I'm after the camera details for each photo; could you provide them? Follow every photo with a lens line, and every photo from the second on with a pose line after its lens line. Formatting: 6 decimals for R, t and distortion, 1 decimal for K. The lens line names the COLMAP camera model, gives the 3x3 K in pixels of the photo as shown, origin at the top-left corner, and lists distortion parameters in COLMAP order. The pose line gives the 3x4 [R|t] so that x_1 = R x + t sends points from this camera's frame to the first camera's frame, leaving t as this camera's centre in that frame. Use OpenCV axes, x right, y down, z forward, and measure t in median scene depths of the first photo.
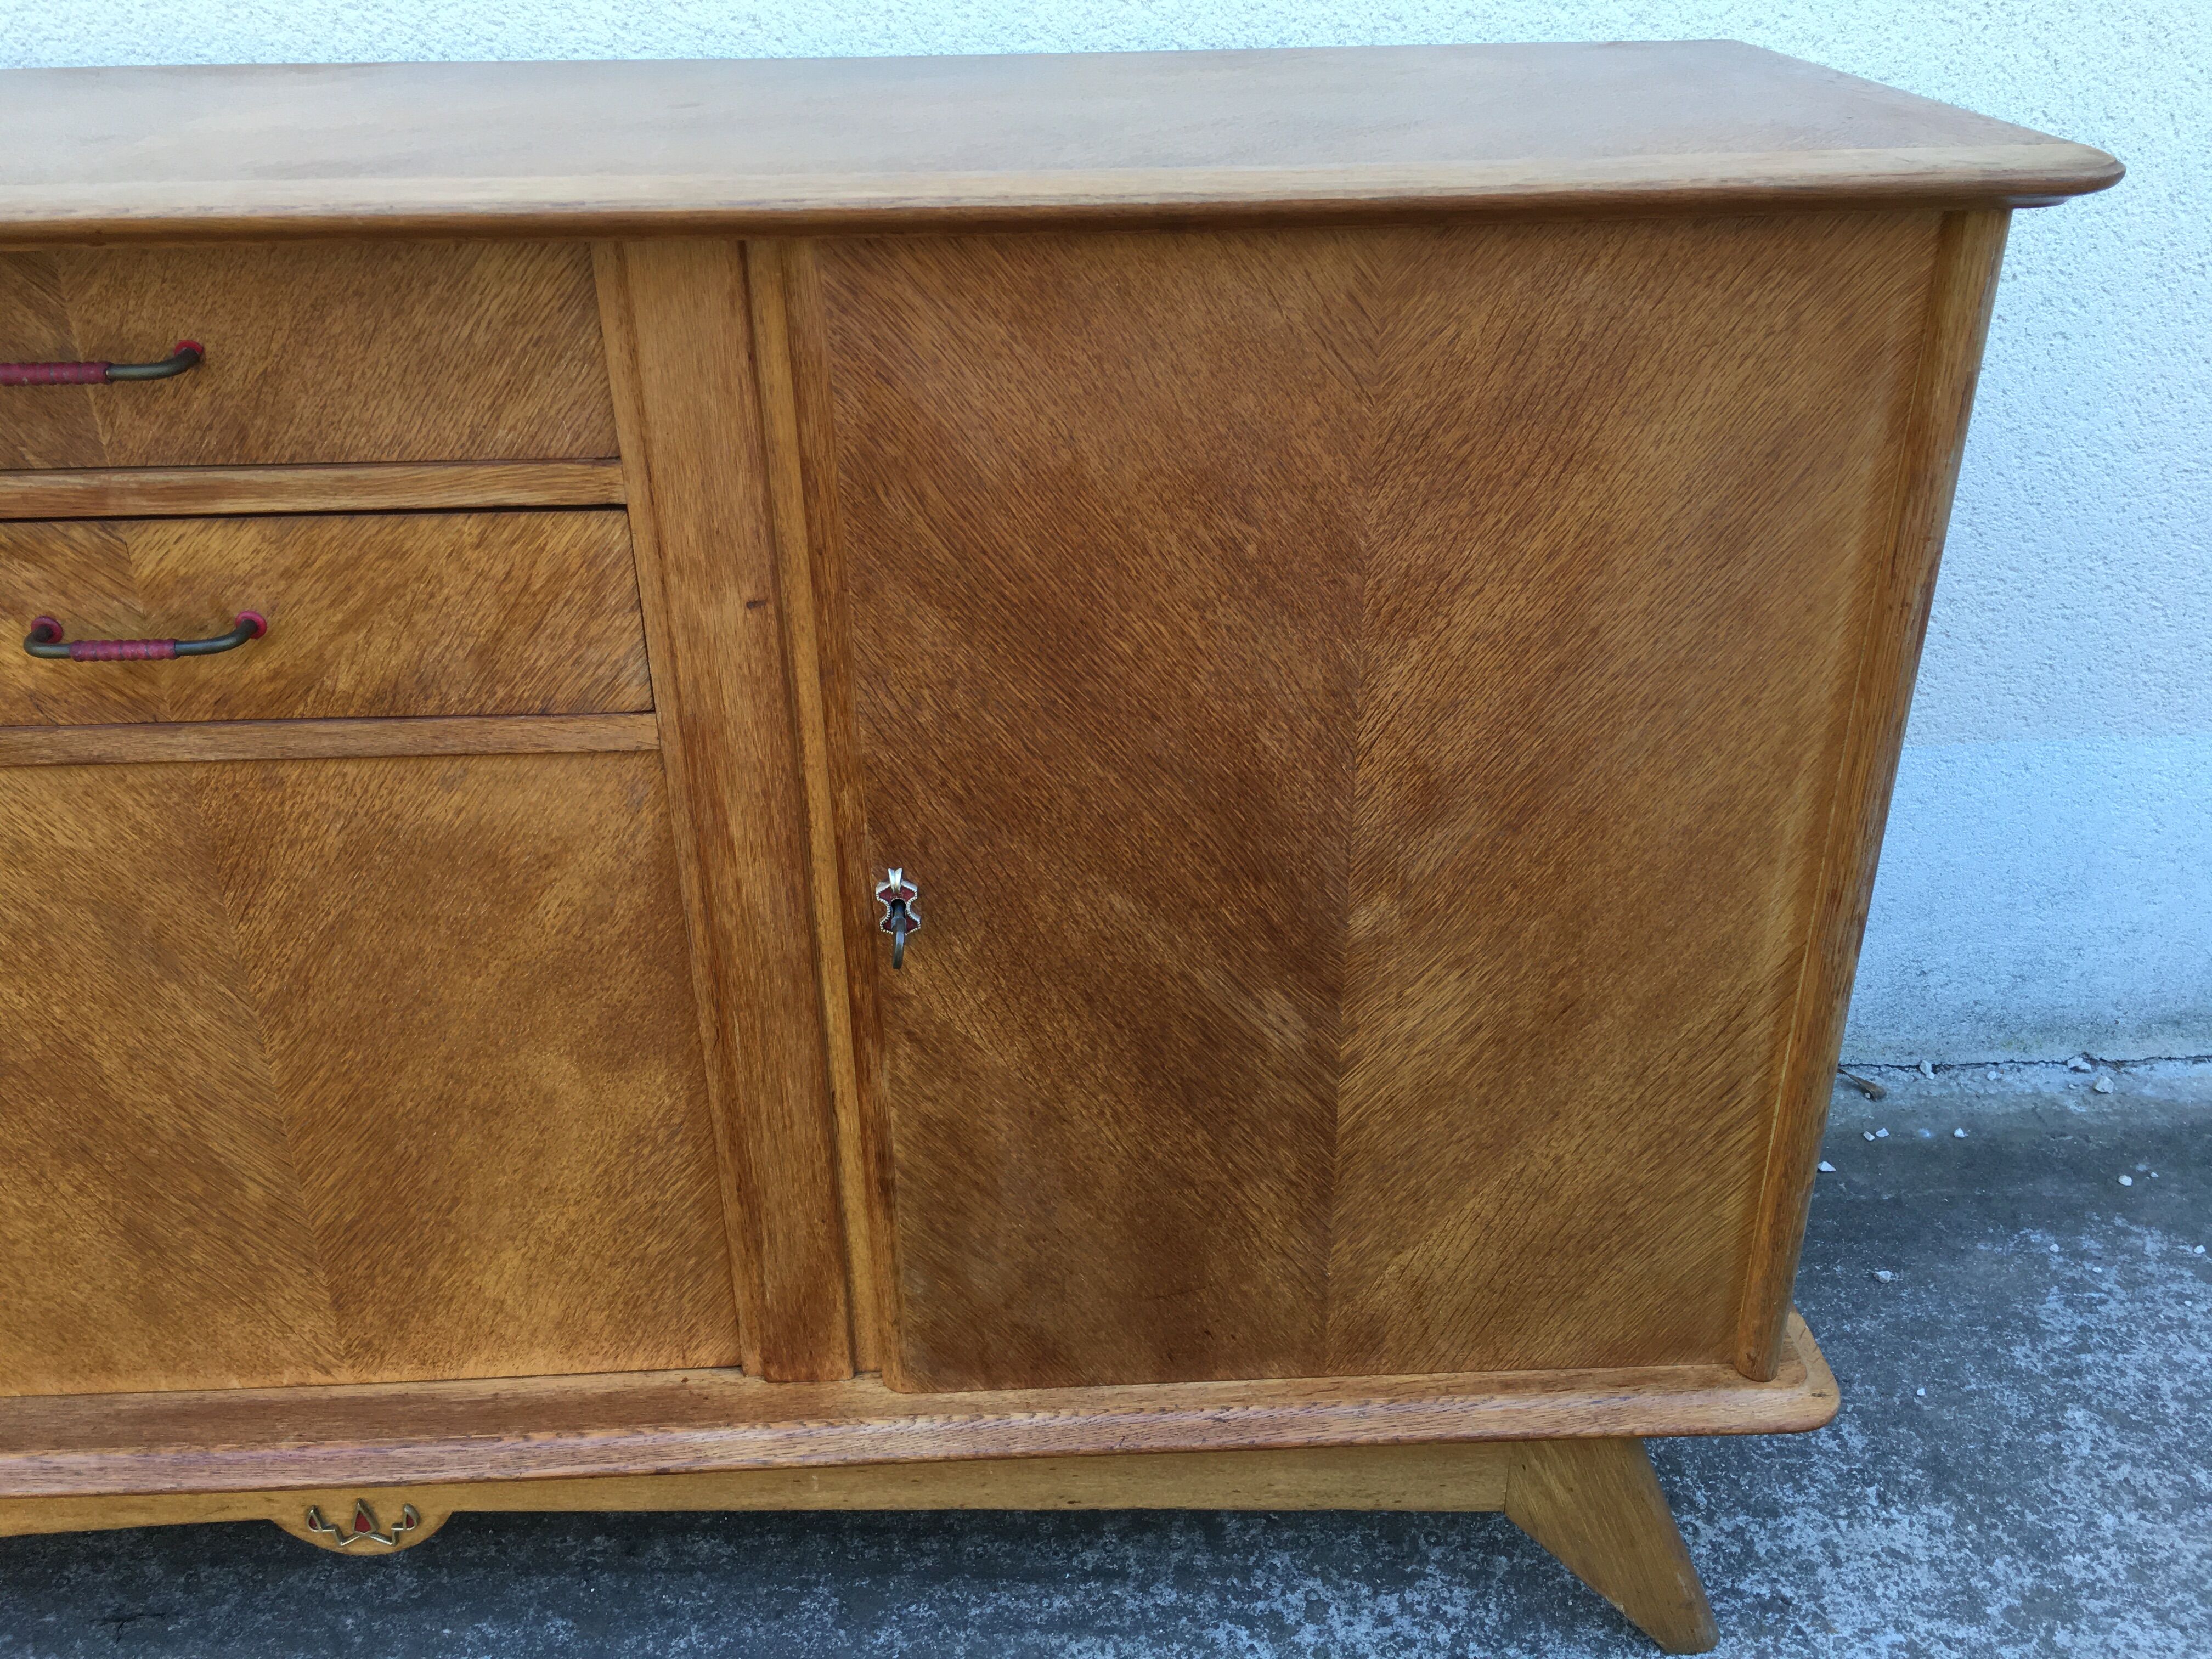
lens RADIAL K [[1879.5, 0, 1100.2], [0, 1879.5, 821.3], [0, 0, 1]] dist [0.088819, -0.126912]
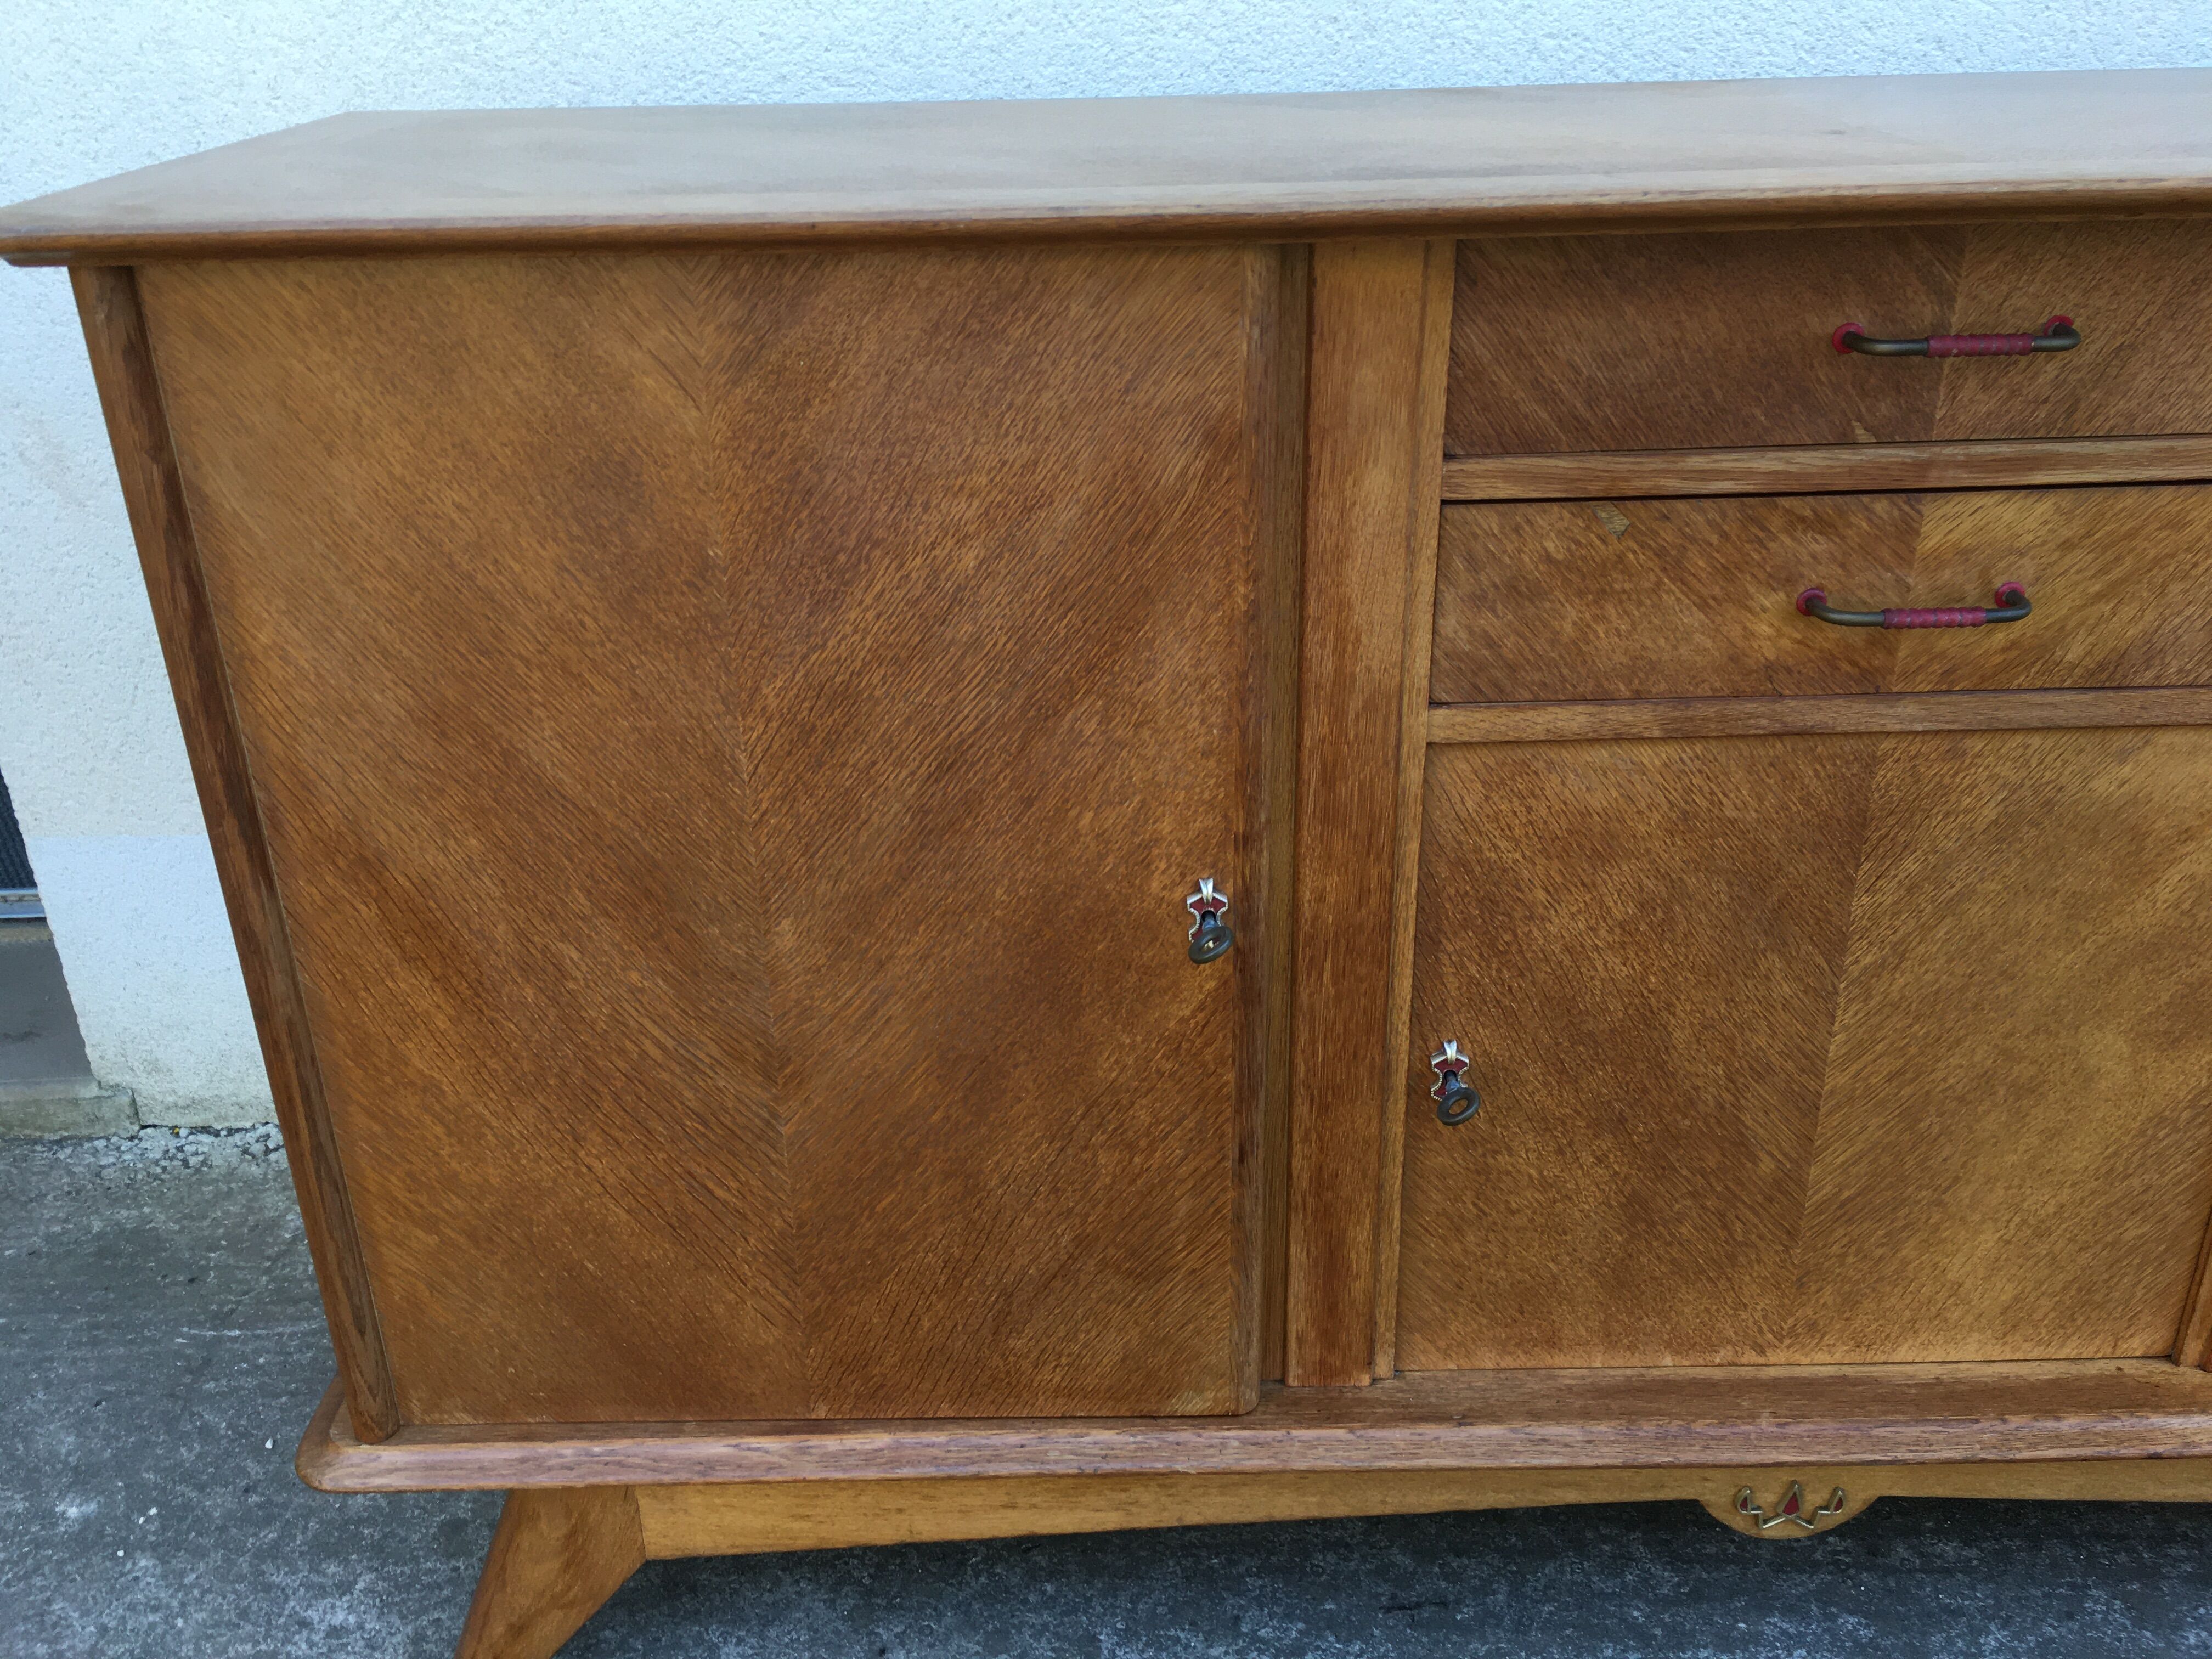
lens RADIAL K [[1879.5, 0, 1098.7], [0, 1879.5, 824.2], [0, 0, 1]] dist [0.088819, -0.126912]
pose [[0.999431, 0.004288, -0.033443, -0.793514], [-0.005608, 0.999204, -0.039495, 0.055934], [0.033247, 0.039660, 0.998660, -0.034781]]
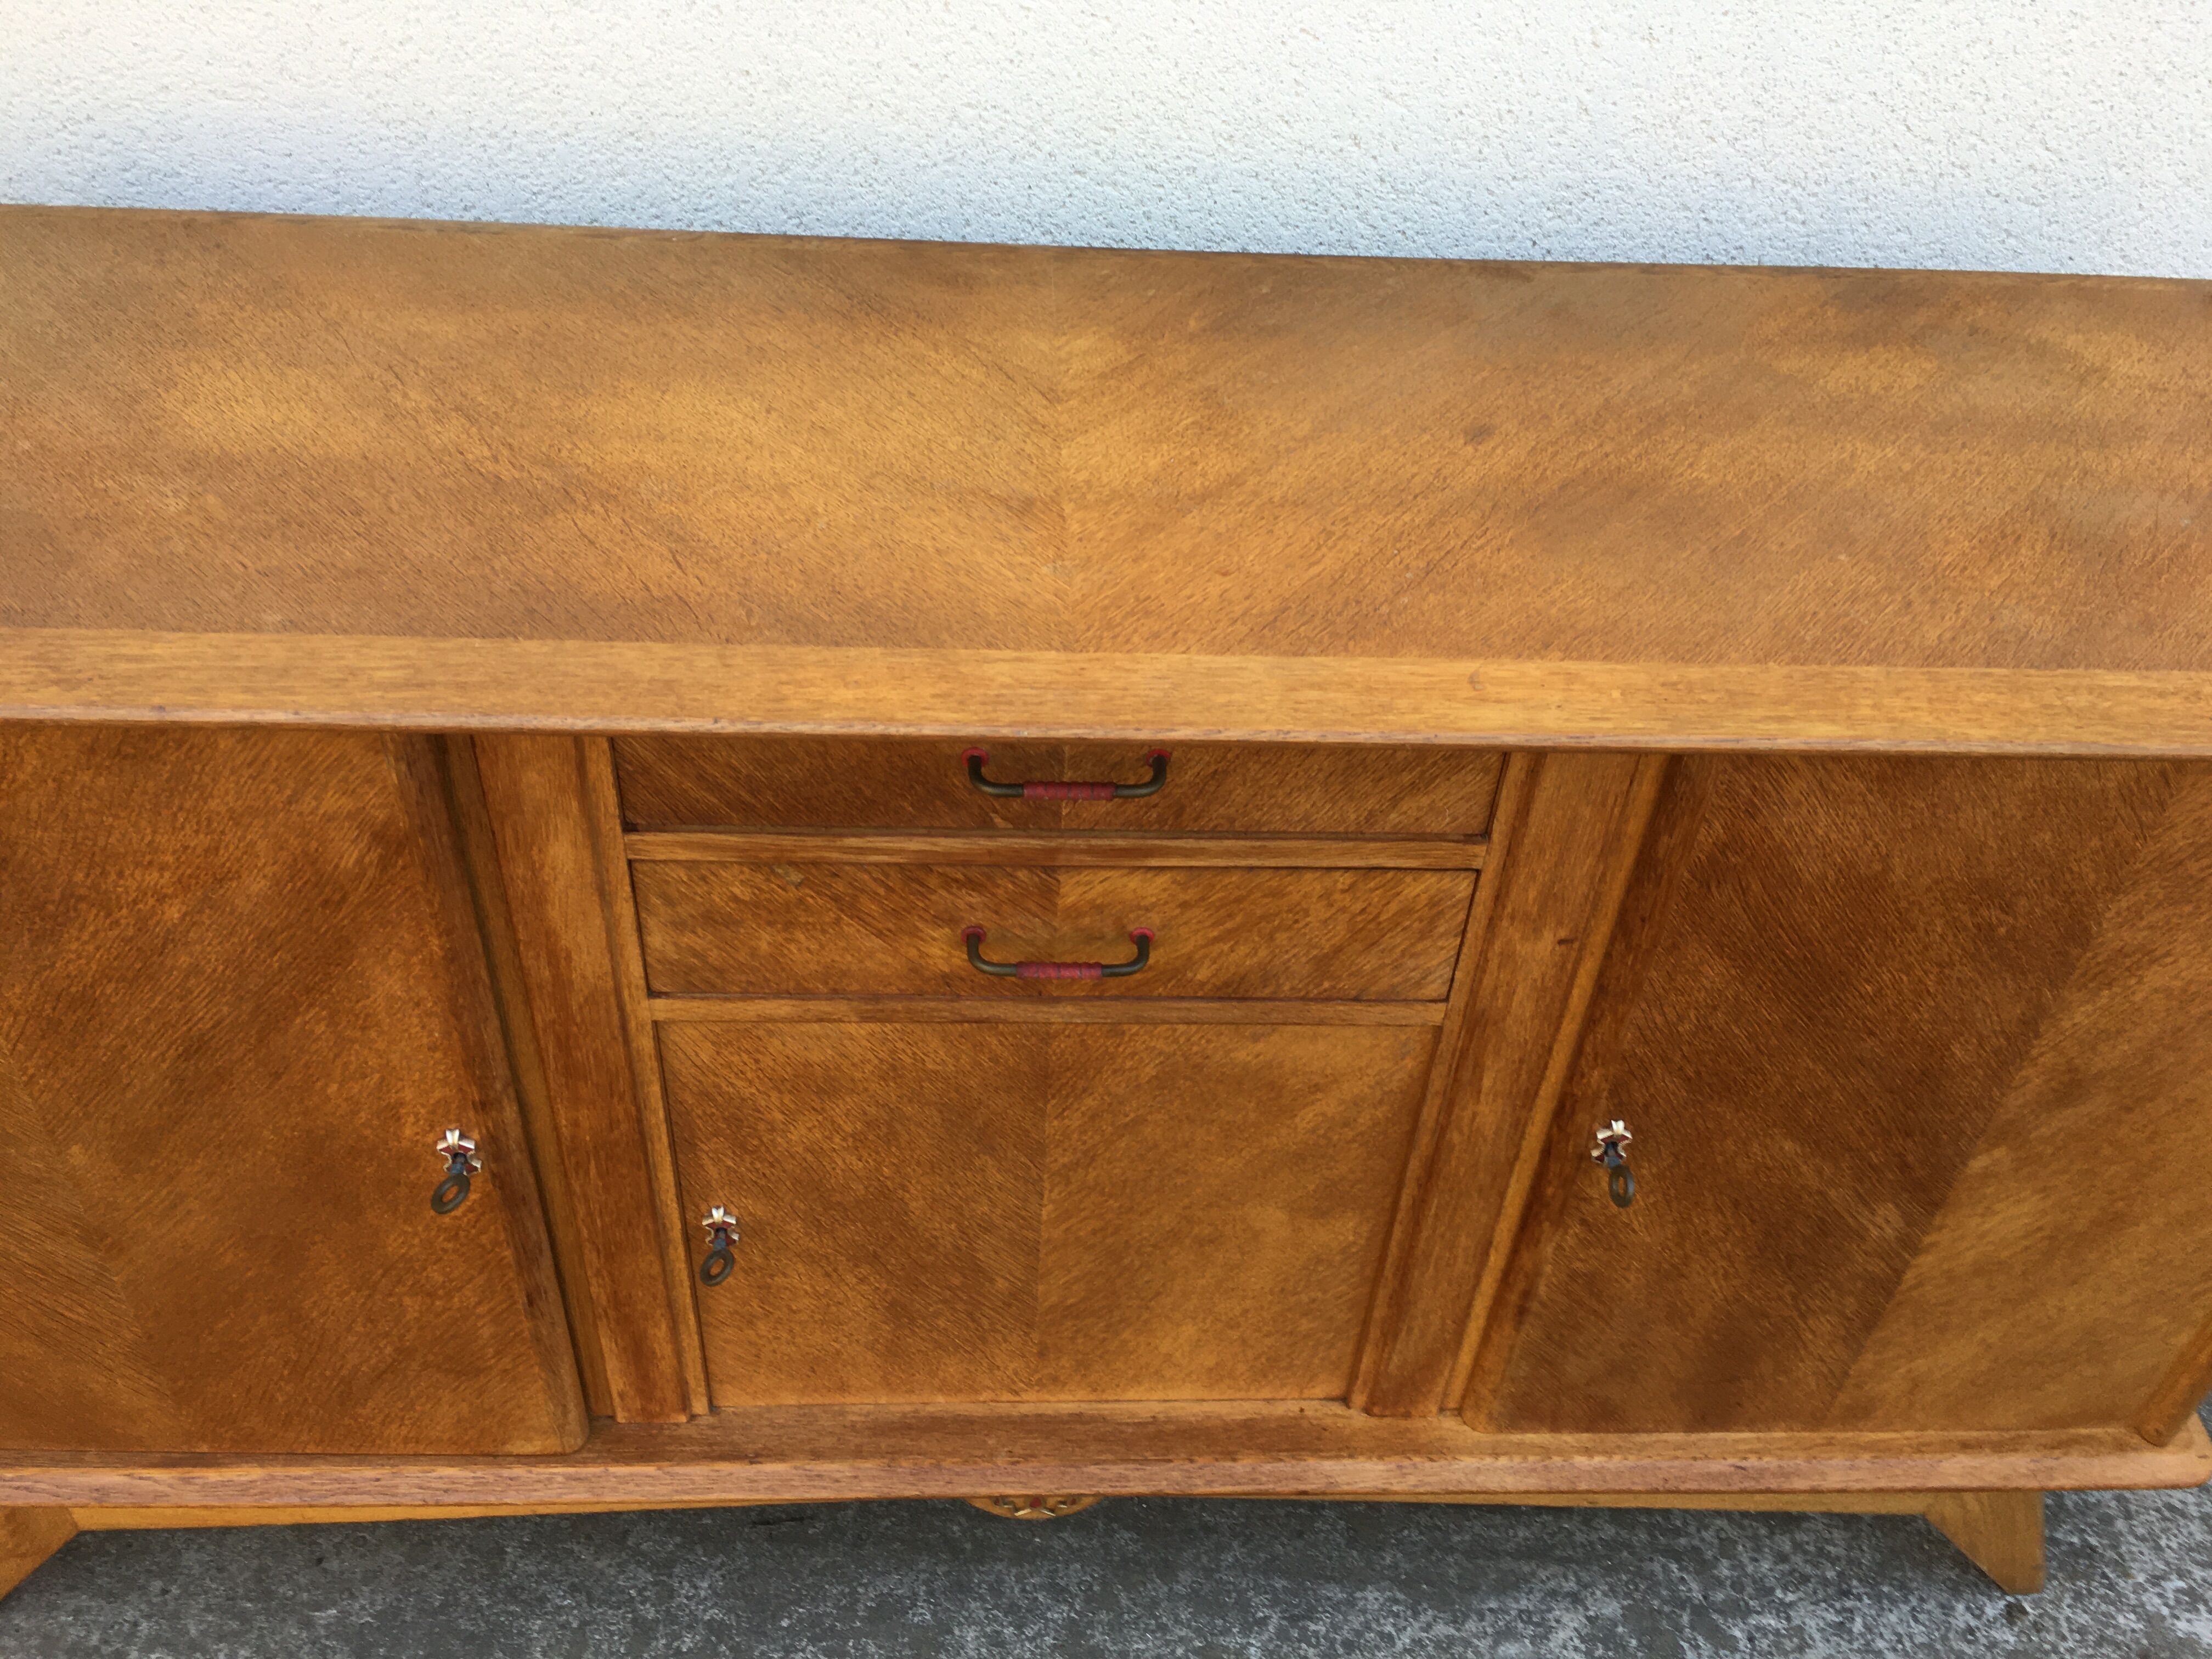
lens RADIAL K [[1879.5, 0, 1104.2], [0, 1879.5, 823.6], [0, 0, 1]] dist [0.088819, -0.126912]
pose [[0.997746, 0.046257, 0.048609, -0.465837], [-0.056535, 0.969704, 0.237651, -0.395492], [-0.036143, -0.239864, 0.970134, -0.107534]]
